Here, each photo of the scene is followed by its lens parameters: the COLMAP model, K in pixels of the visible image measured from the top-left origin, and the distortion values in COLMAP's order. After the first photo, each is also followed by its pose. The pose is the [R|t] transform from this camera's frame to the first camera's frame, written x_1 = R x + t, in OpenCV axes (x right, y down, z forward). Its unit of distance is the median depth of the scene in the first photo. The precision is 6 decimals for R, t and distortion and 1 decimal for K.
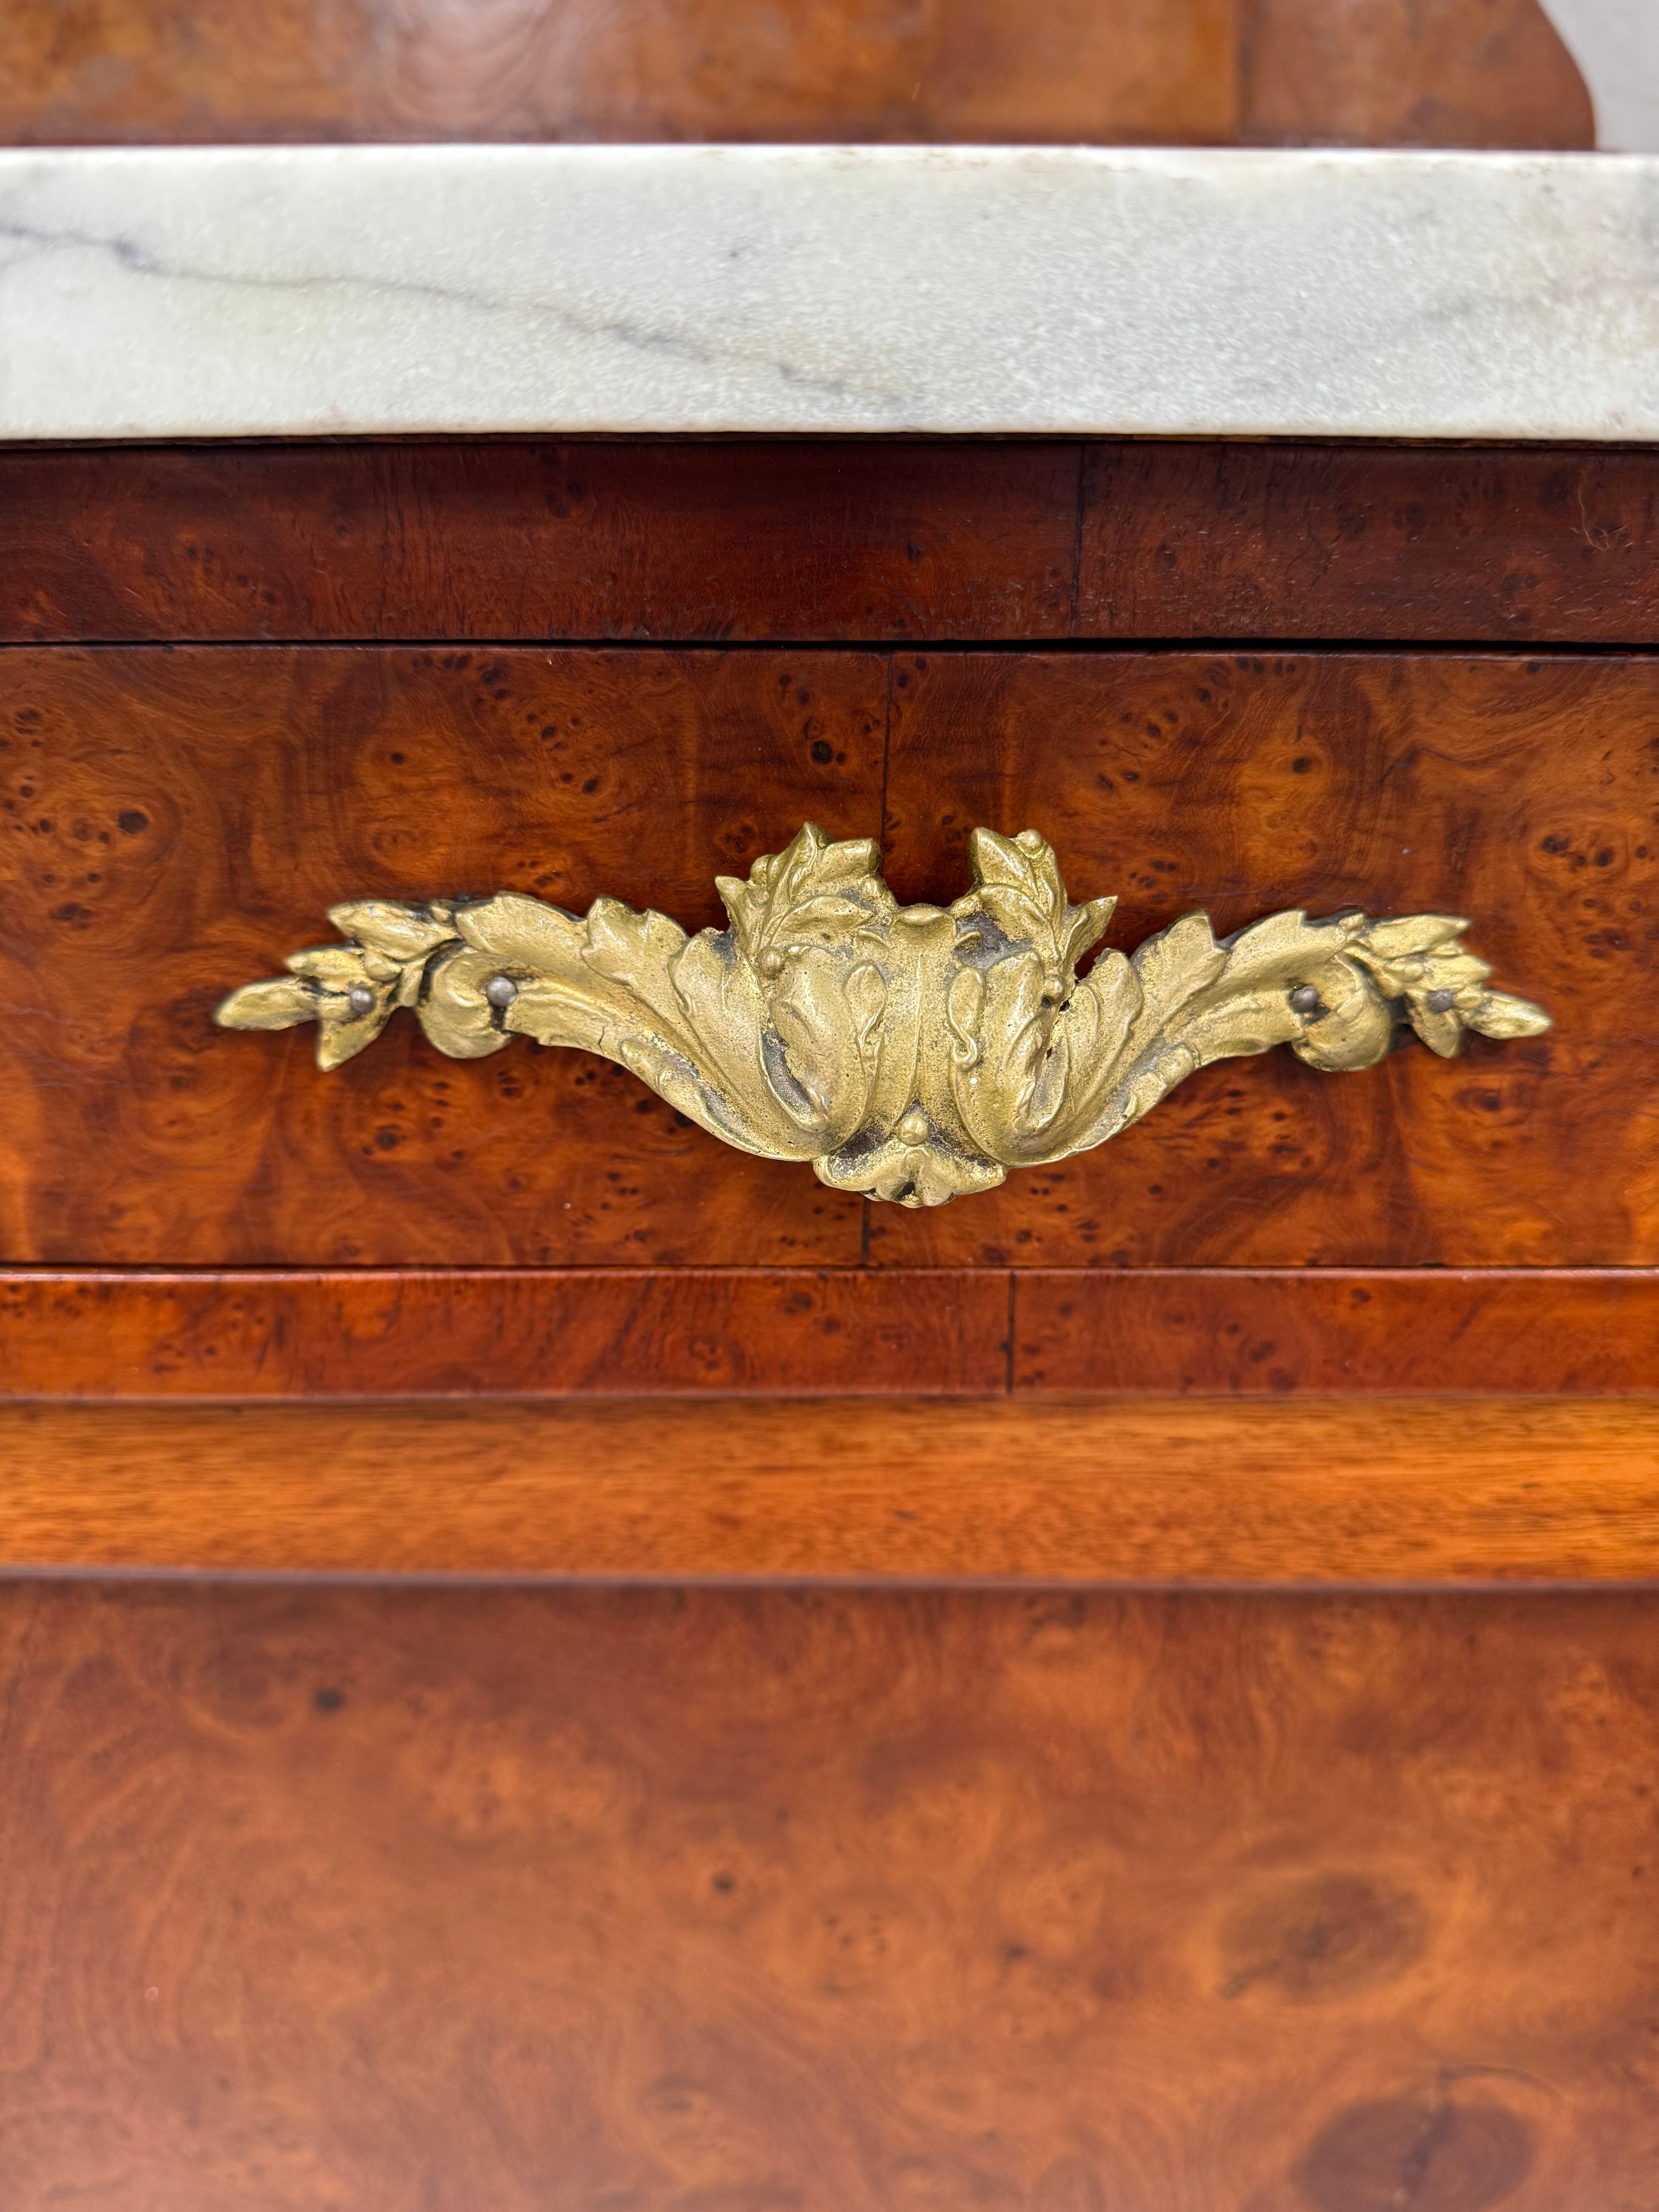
lens RADIAL K [[1638.8, 0, 829.5], [0, 1638.8, 1106.0], [0, 0, 1]] dist [-0.000899, -0.051248]
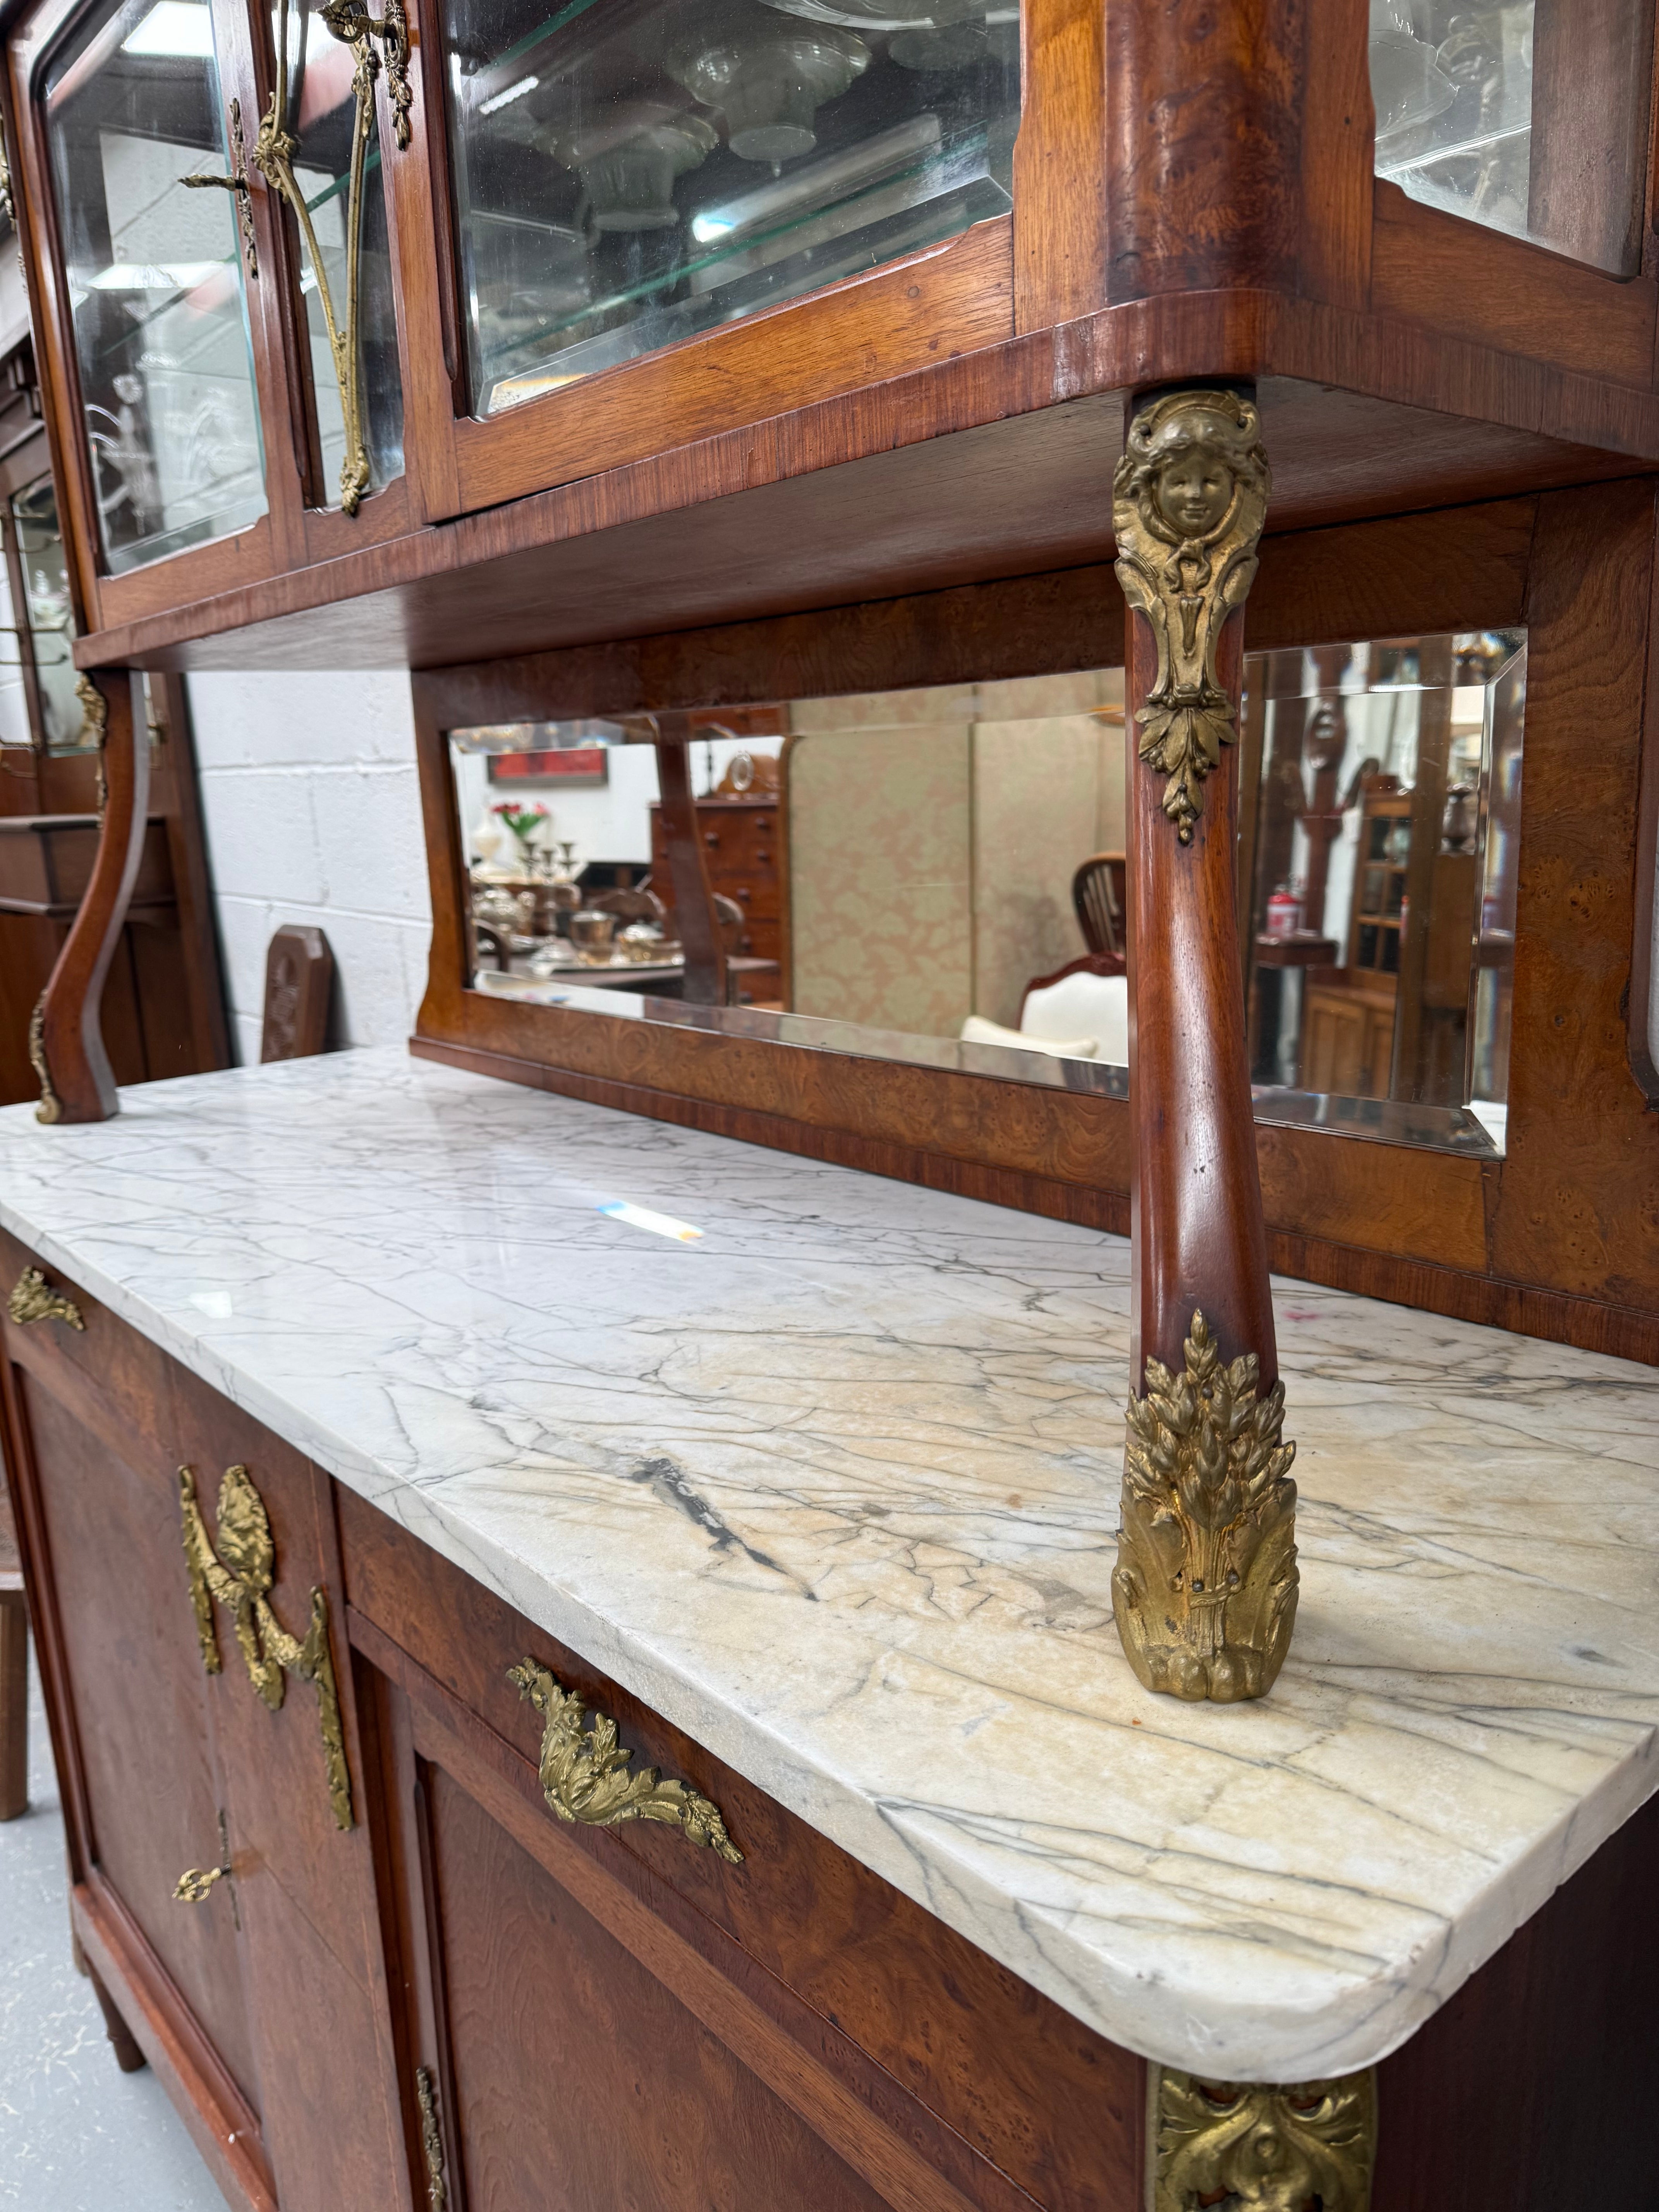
lens RADIAL K [[1578.4, 0, 827.1], [0, 1578.4, 1105.3], [0, 0, 1]] dist [0.006947, -0.008442]
pose [[0.645213, 0.122902, -0.754053, 1.935041], [-0.307563, 0.945252, -0.109104, -0.819694], [0.699360, 0.302315, 0.647689, -0.836477]]
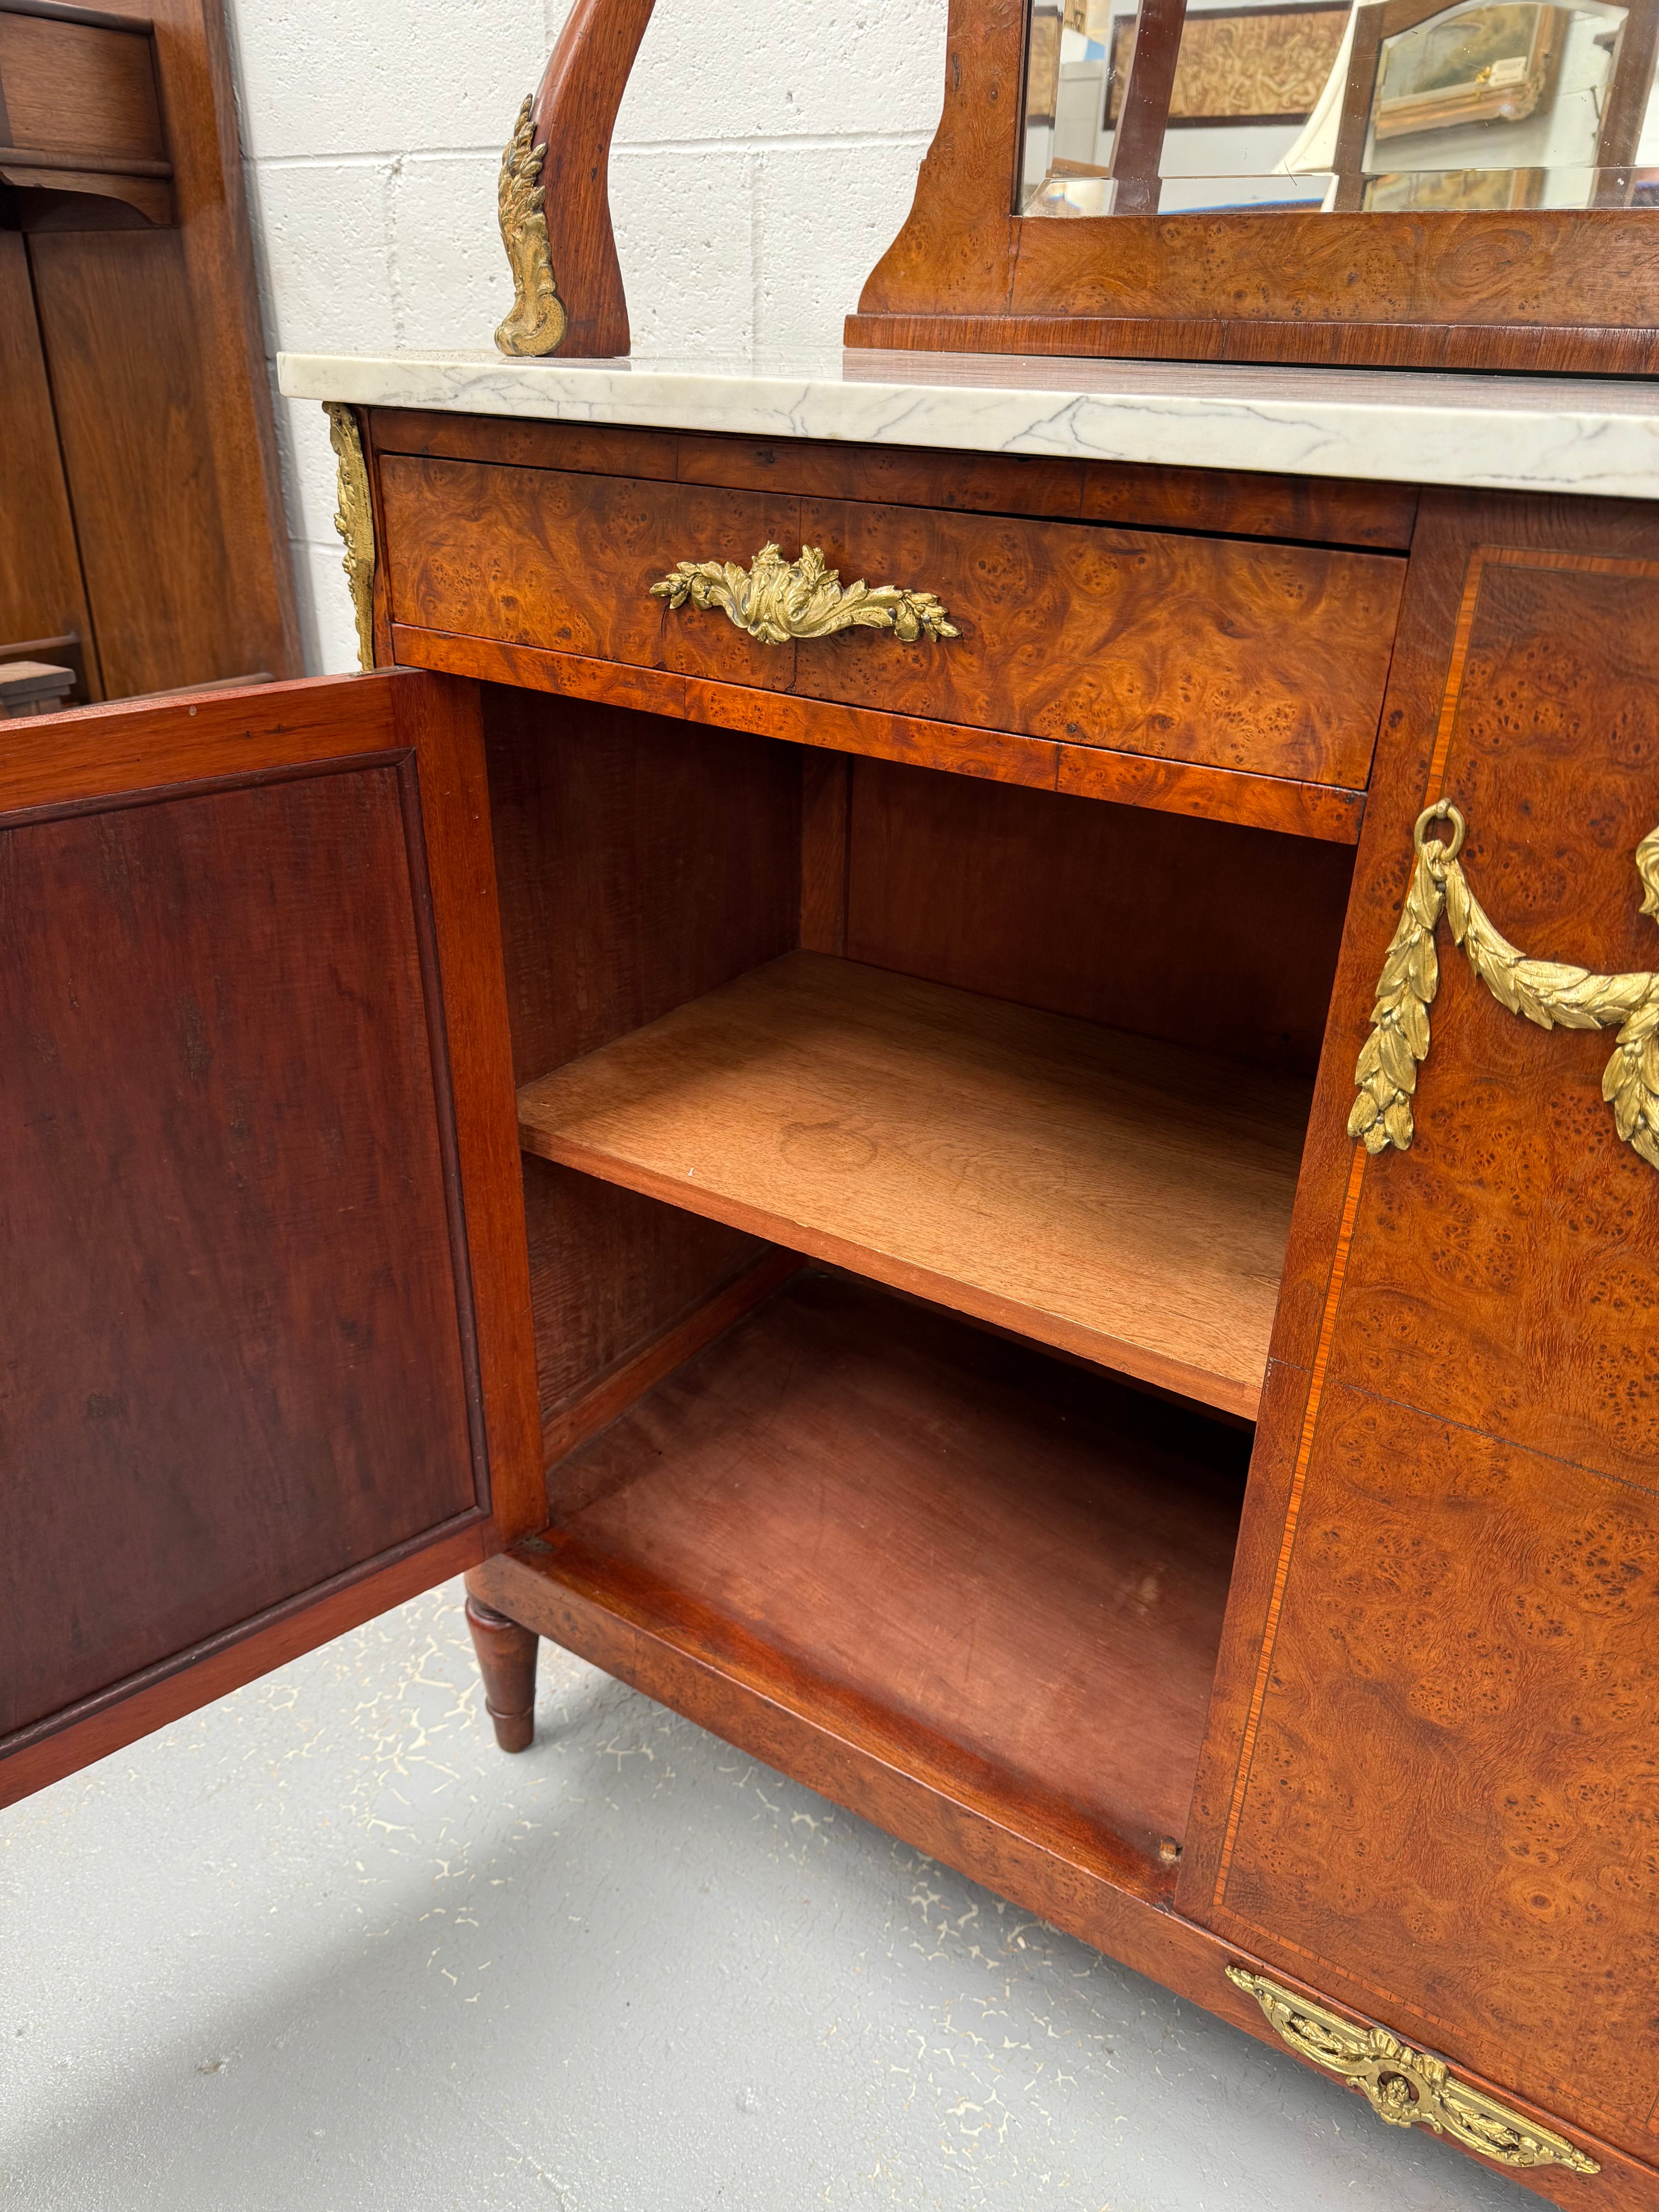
lens RADIAL K [[1582.2, 0, 824.3], [0, 1582.2, 1109.9], [0, 0, 1]] dist [0.008935, -0.019703]
pose [[0.833920, 0.247274, -0.493389, -1.435885], [-0.260679, 0.964478, 0.042776, 0.647749], [0.486440, 0.092945, 0.868756, -1.525008]]
